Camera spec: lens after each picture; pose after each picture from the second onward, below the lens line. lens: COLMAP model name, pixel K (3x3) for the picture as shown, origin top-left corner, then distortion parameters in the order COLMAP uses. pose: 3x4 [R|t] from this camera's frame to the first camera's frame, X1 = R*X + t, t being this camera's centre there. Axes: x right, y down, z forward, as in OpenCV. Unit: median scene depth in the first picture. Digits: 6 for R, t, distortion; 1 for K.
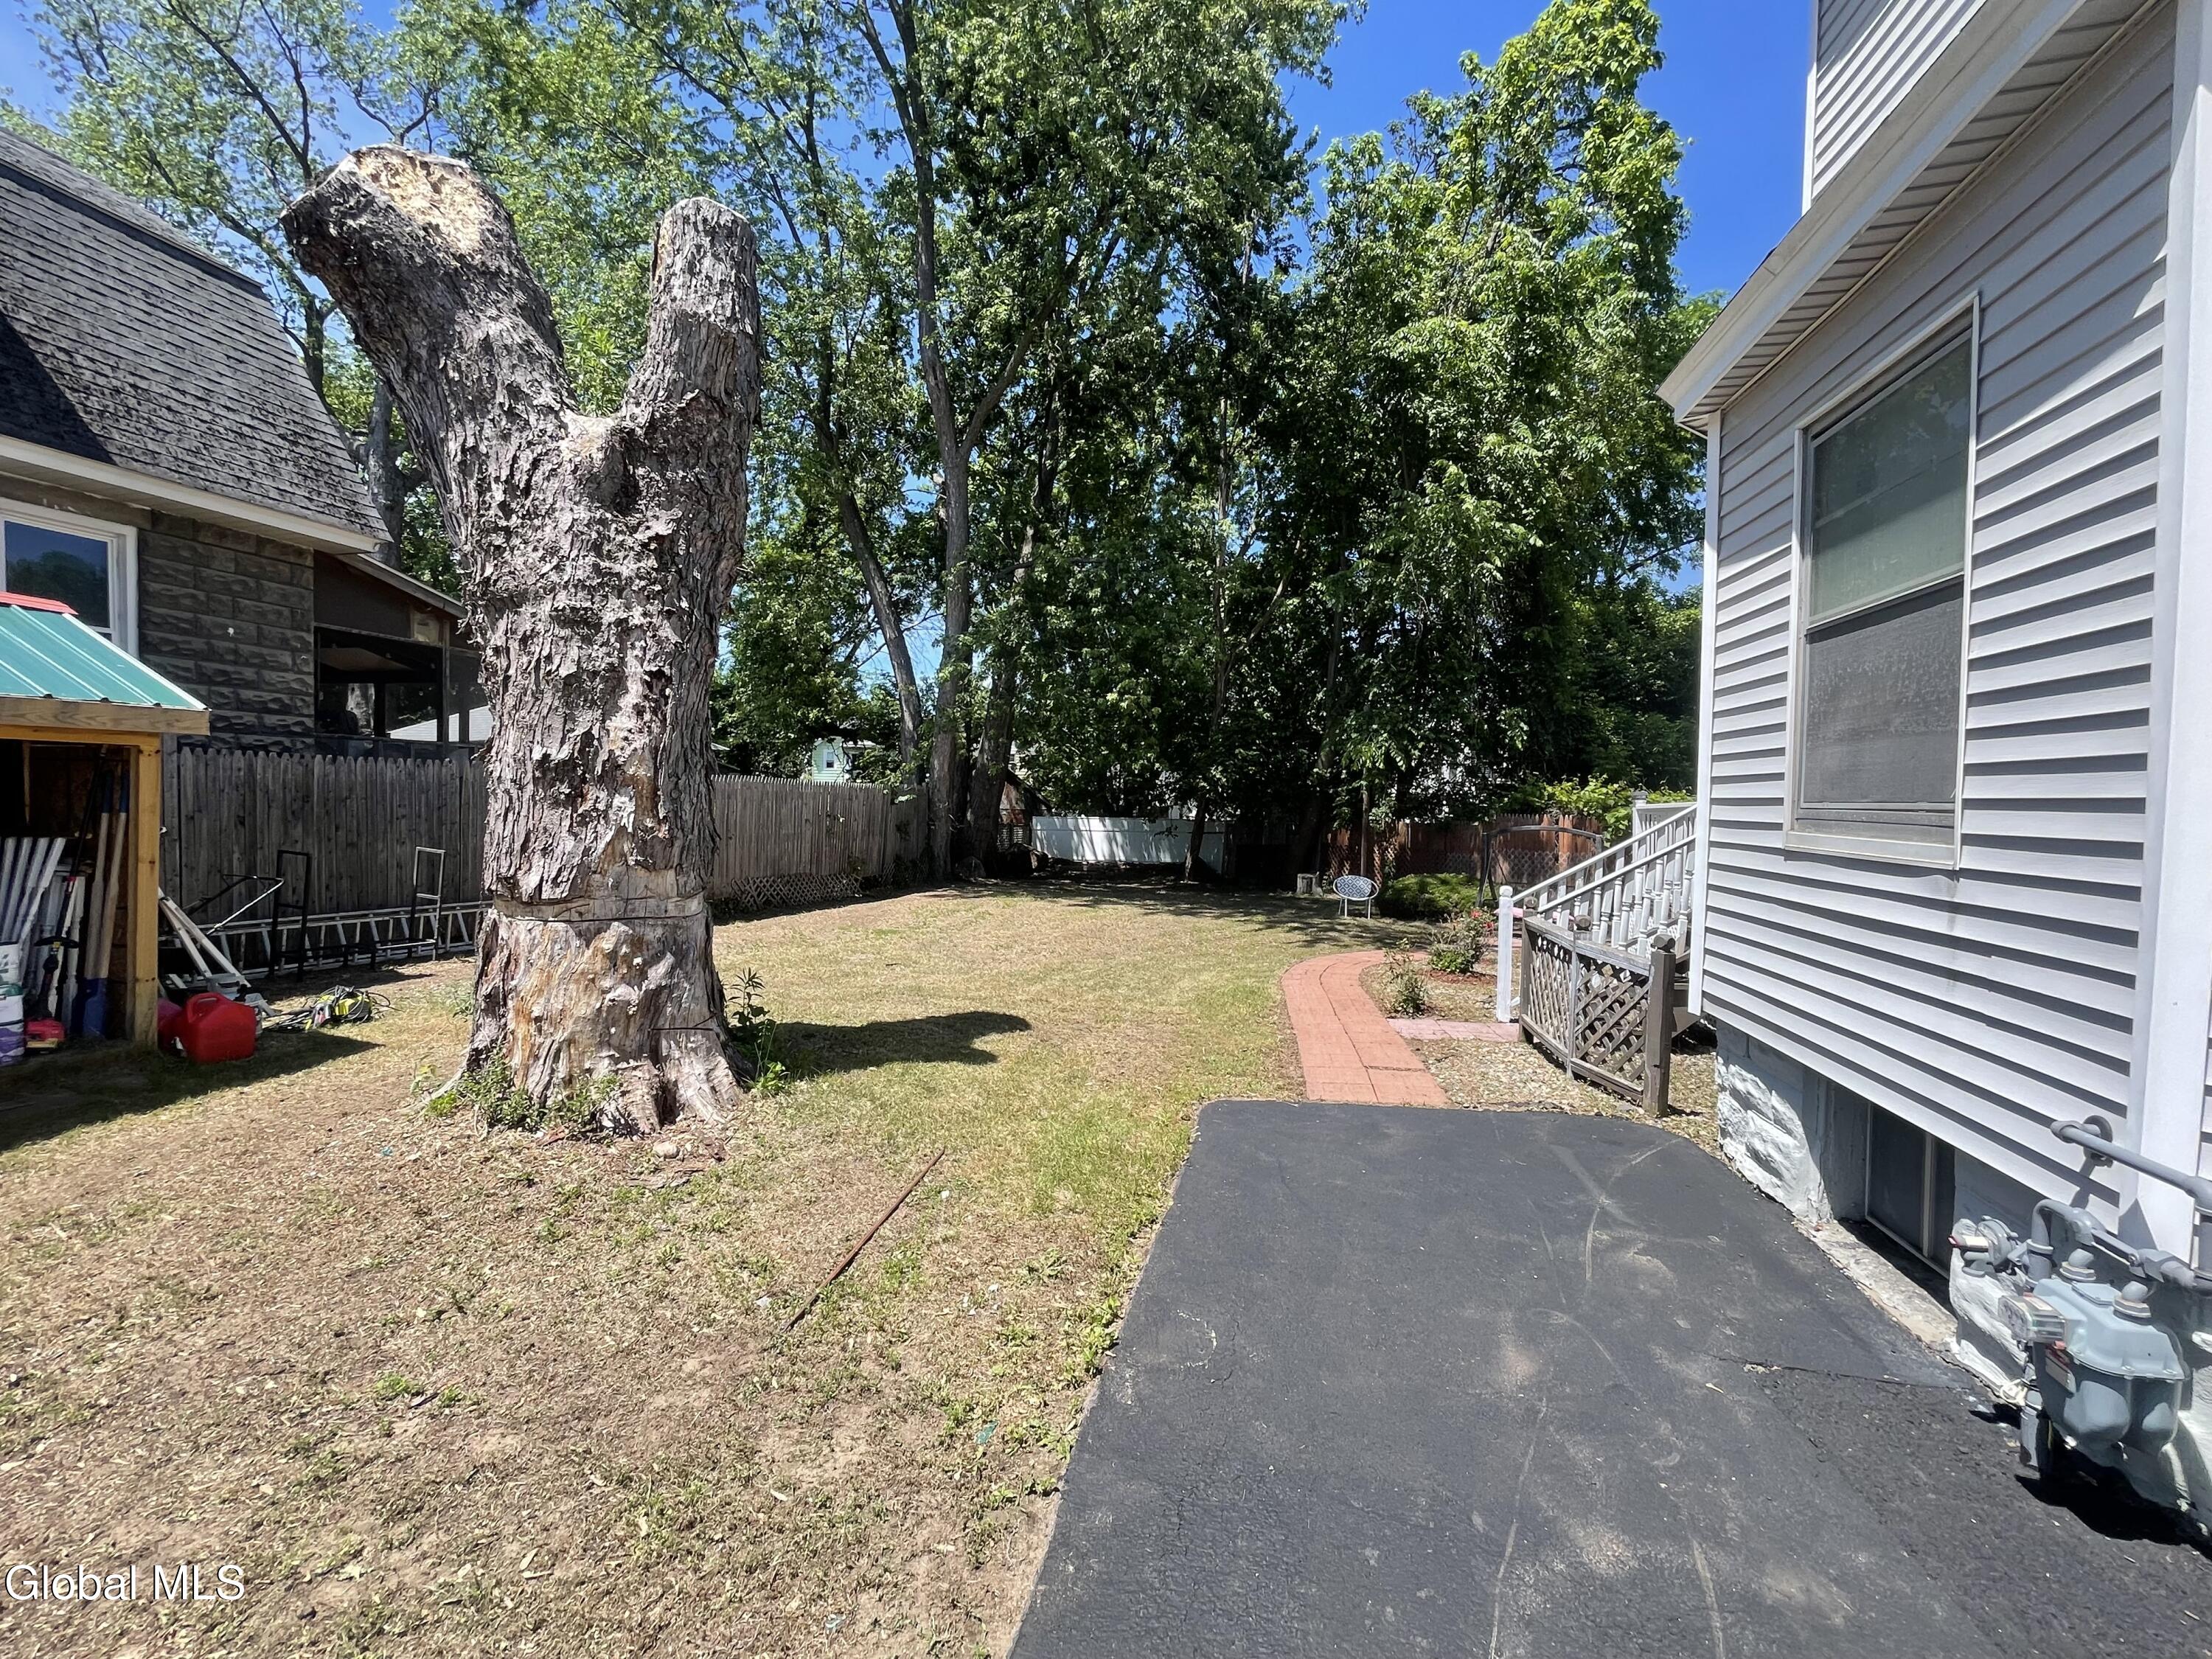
lens RADIAL K [[901.5, 0, 1100.3], [0, 901.5, 827.2], [0, 0, 1]] dist [-0.001109, -0.000189]
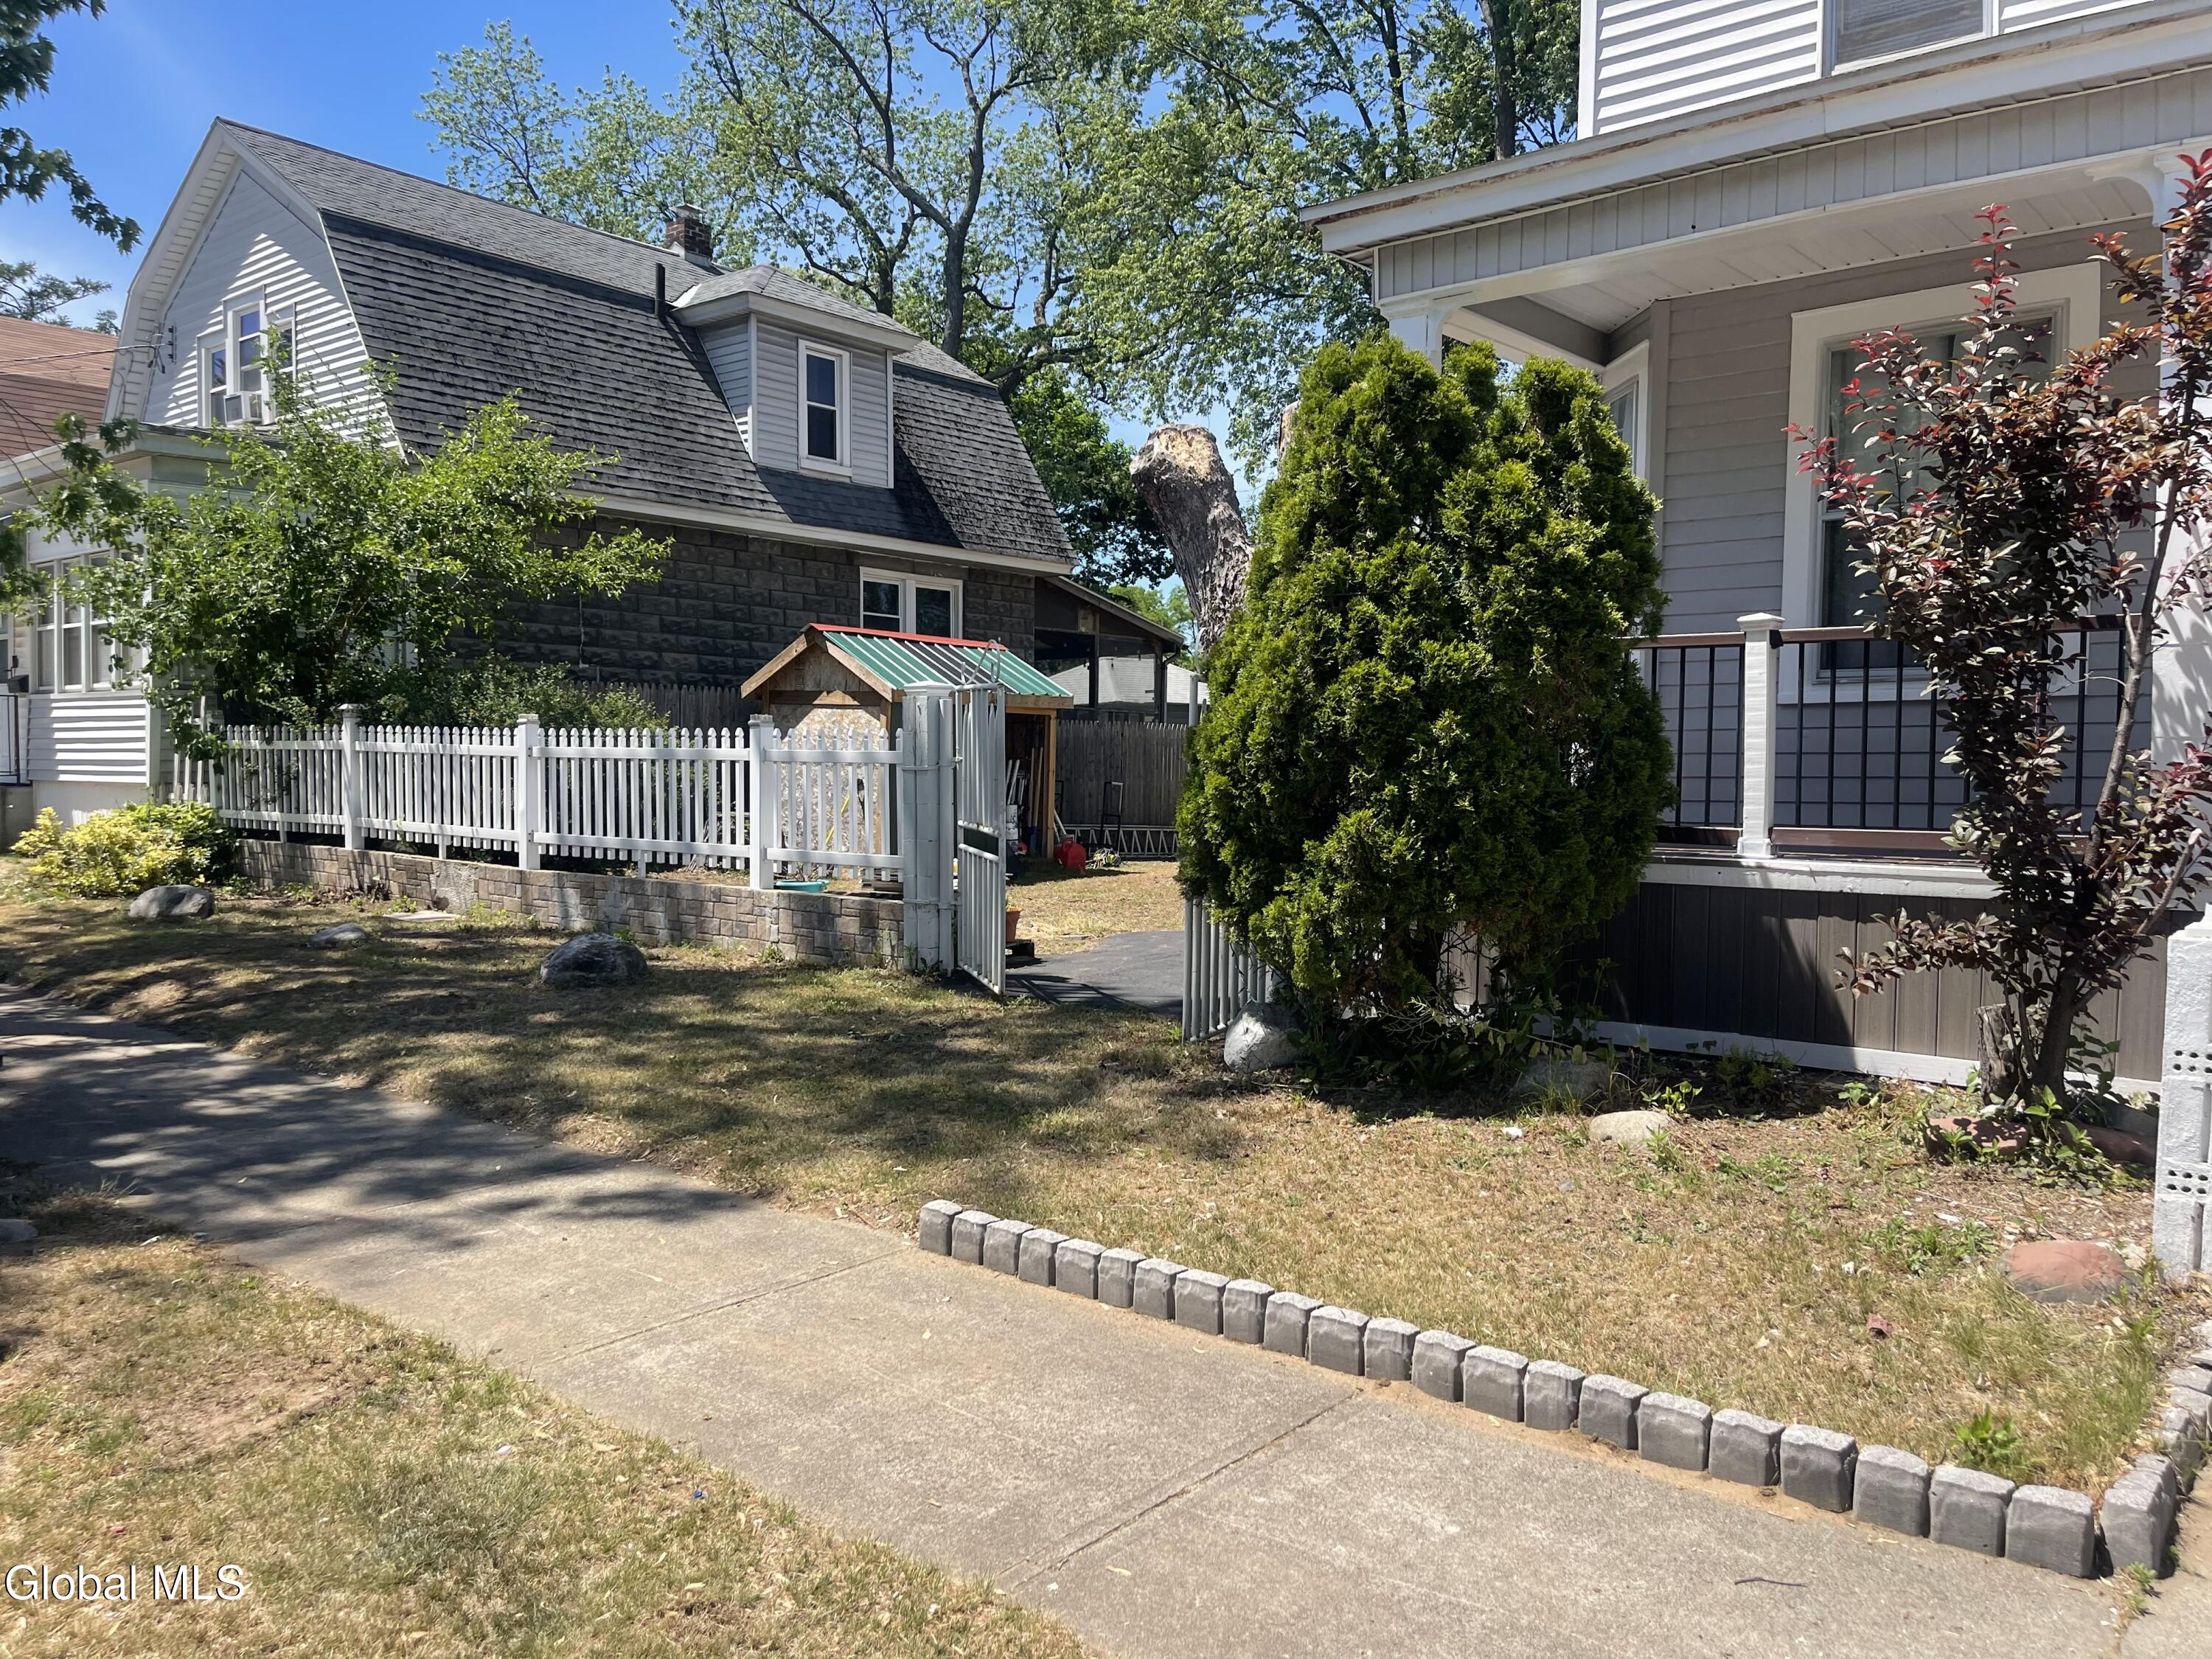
lens RADIAL K [[1665.3, 0, 1103.1], [0, 1665.3, 831.1], [0, 0, 1]] dist [0.013041, -0.019349]
pose [[0.884697, 0.006550, -0.466120, 0.580703], [-0.006965, 0.999975, 0.000833, 0.121182], [0.466114, 0.002509, 0.884721, -1.632555]]
